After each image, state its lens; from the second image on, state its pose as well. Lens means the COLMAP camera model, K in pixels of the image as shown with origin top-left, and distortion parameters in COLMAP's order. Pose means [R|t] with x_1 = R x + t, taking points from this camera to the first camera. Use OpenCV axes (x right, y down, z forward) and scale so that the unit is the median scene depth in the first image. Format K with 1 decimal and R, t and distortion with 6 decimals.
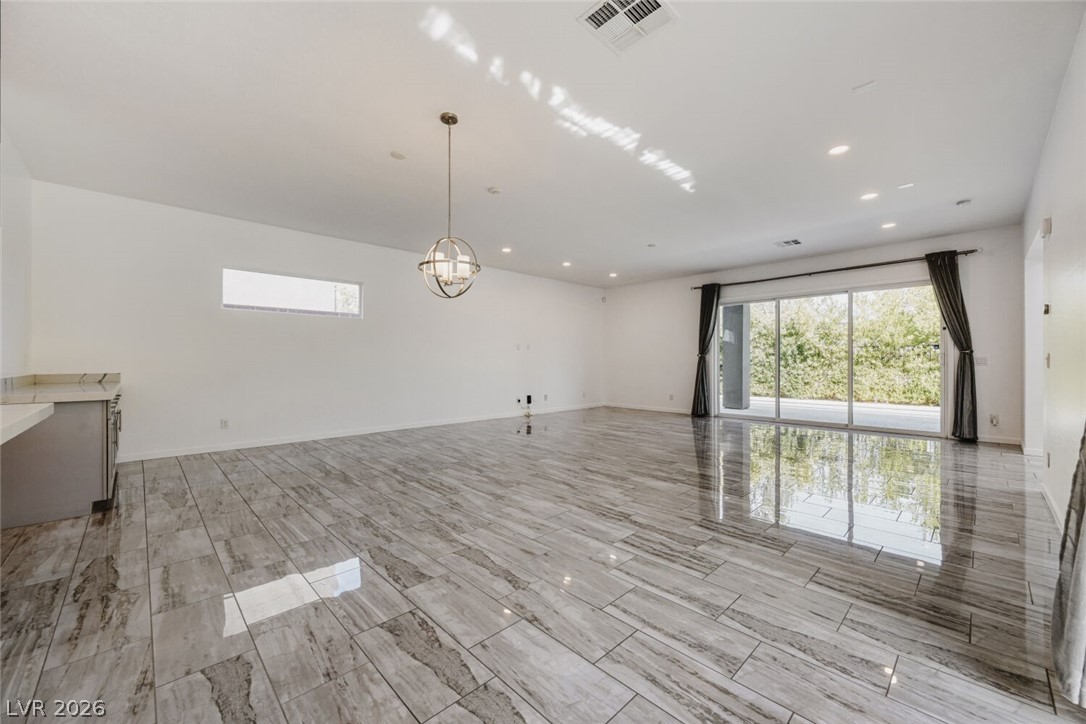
lens RADIAL K [[422.4, 0, 545.3], [0, 422.4, 362.8], [0, 0, 1]] dist [-0.000752, 0.000061]
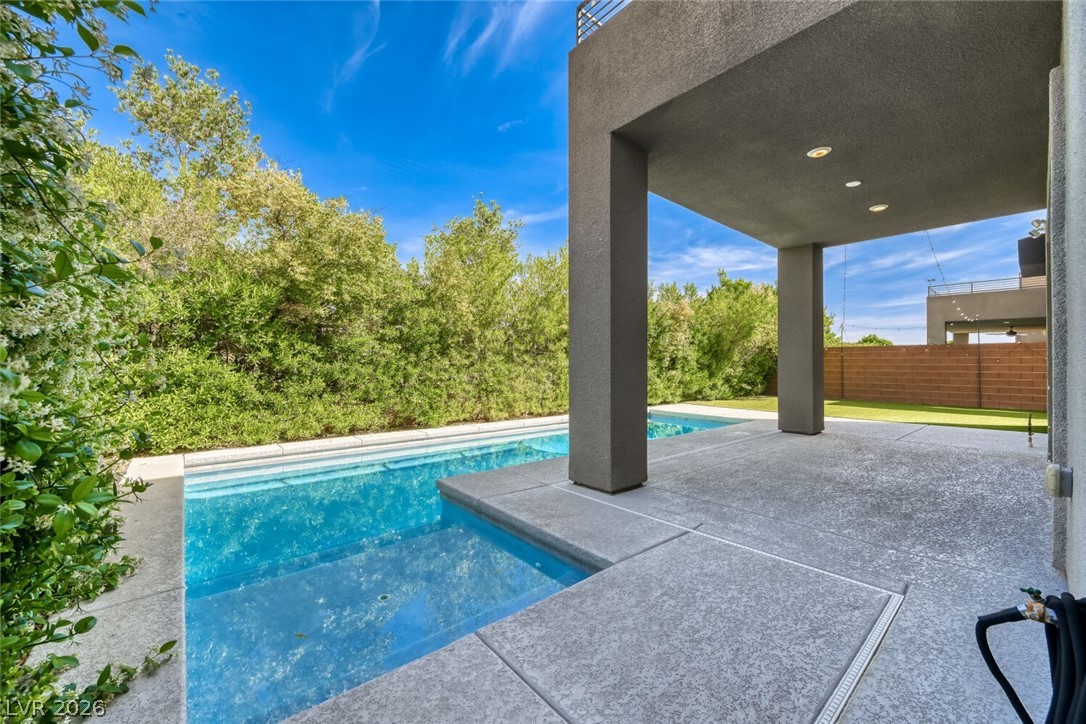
lens RADIAL K [[422.4, 0, 545.3], [0, 422.4, 362.8], [0, 0, 1]] dist [-0.000752, 0.000061]
pose [[0.053751, 0.005967, 0.998537, 0.269600], [-0.009722, 0.999938, -0.005452, 0.024666], [-0.998507, -0.009415, 0.053805, 2.703290]]
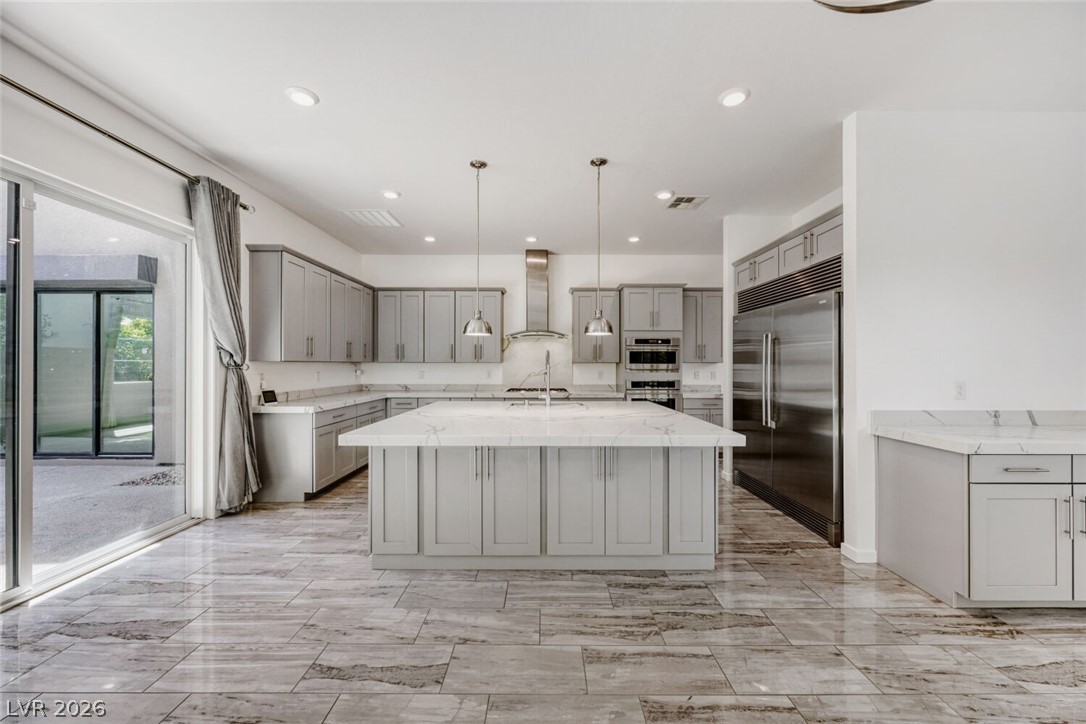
lens RADIAL K [[422.4, 0, 545.3], [0, 422.4, 362.8], [0, 0, 1]] dist [-0.000752, 0.000061]
pose [[-0.692843, -0.003821, -0.721078, -0.050797], [-0.001374, 0.999991, -0.003979, -0.040540], [0.721087, -0.001766, -0.692842, 0.717719]]
